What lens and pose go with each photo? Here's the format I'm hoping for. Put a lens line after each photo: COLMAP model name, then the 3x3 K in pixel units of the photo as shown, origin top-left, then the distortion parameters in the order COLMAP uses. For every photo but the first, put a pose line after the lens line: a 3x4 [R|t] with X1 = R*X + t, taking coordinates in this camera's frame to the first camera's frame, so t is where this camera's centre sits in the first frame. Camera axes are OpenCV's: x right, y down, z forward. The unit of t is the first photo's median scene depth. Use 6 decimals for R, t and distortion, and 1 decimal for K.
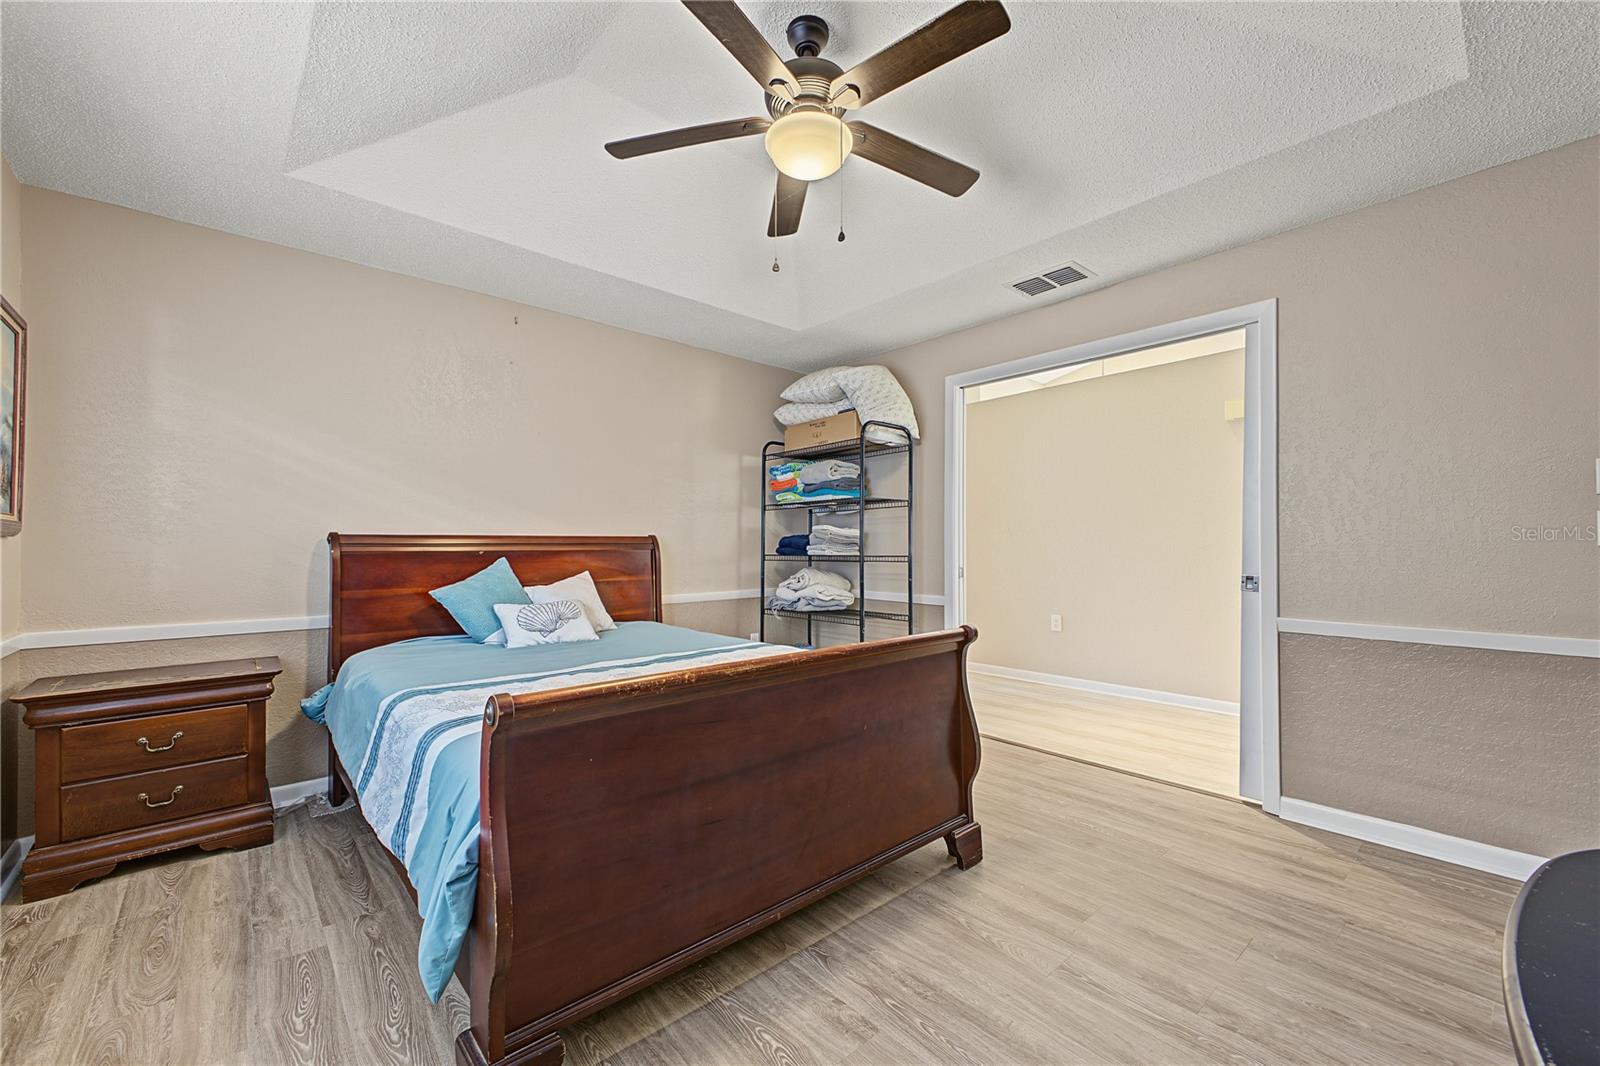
lens RADIAL K [[642.0, 0, 792.9], [0, 642.0, 522.3], [0, 0, 1]] dist [0.011397, -0.000050]
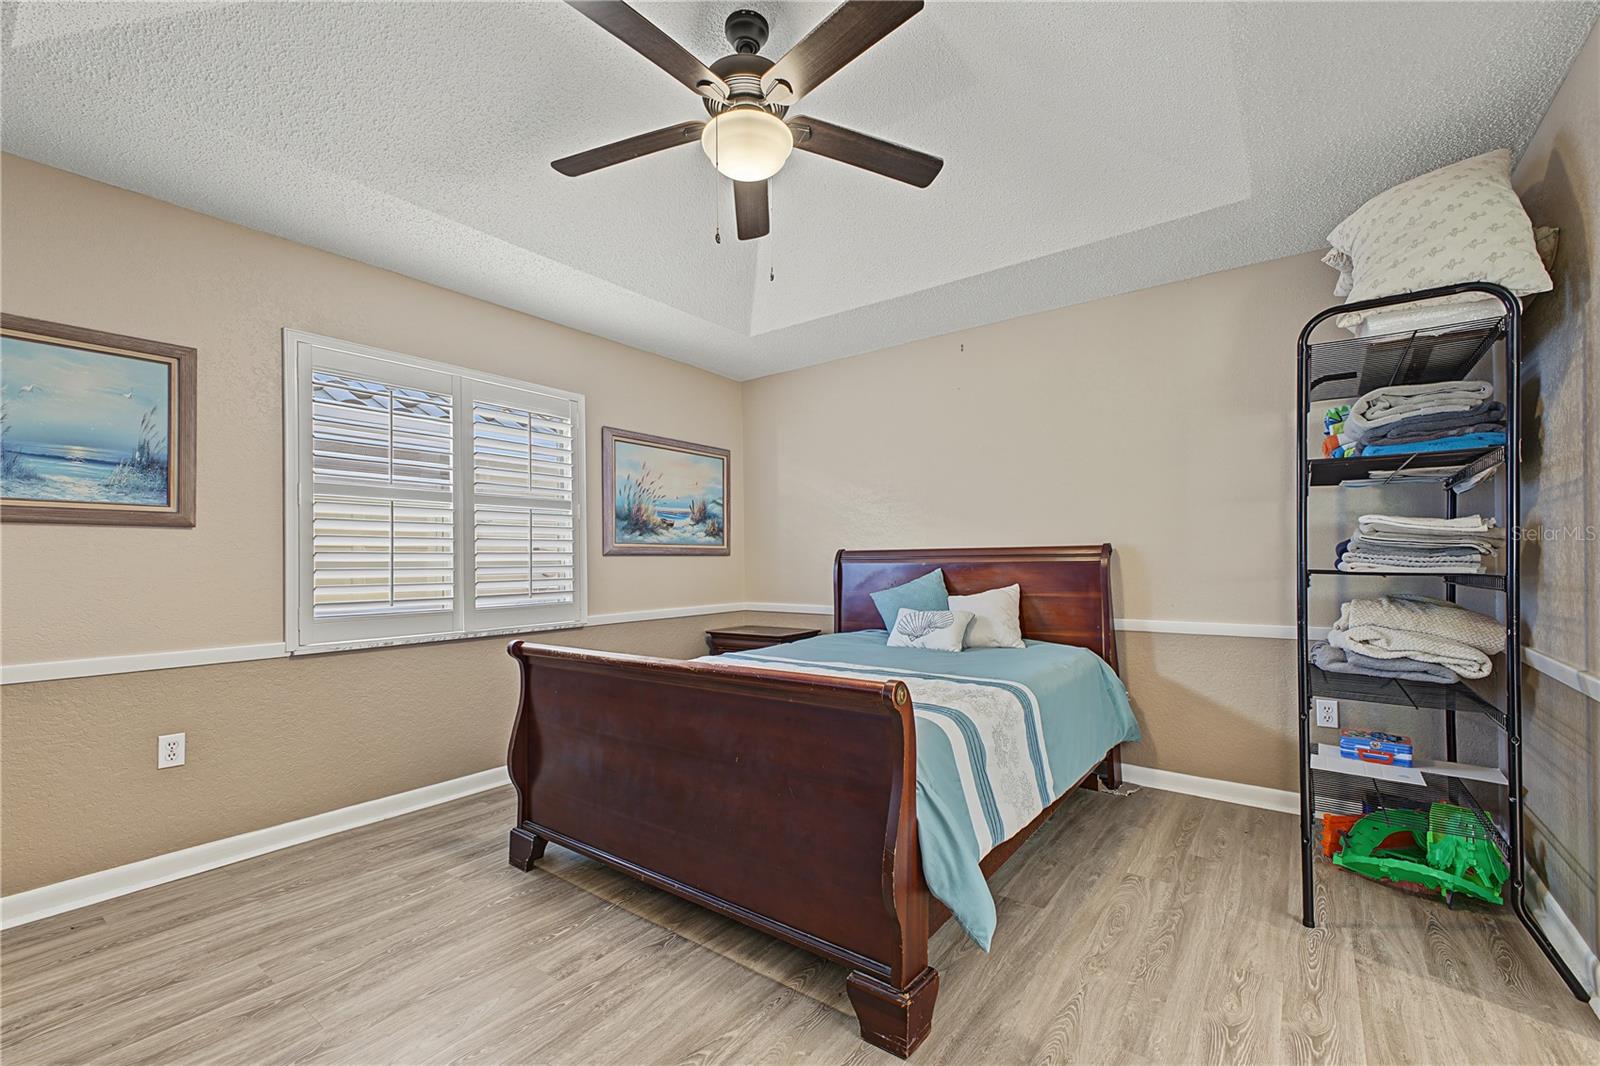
lens RADIAL K [[669.2, 0, 800.0], [0, 669.2, 533.0], [0, 0, 1]] dist [0.026366, -0.000021]
pose [[0.200003, -0.040611, -0.978953, 0.727217], [0.045160, 0.998461, -0.032194, 0.022773], [0.978754, -0.037771, 0.201529, 0.608469]]
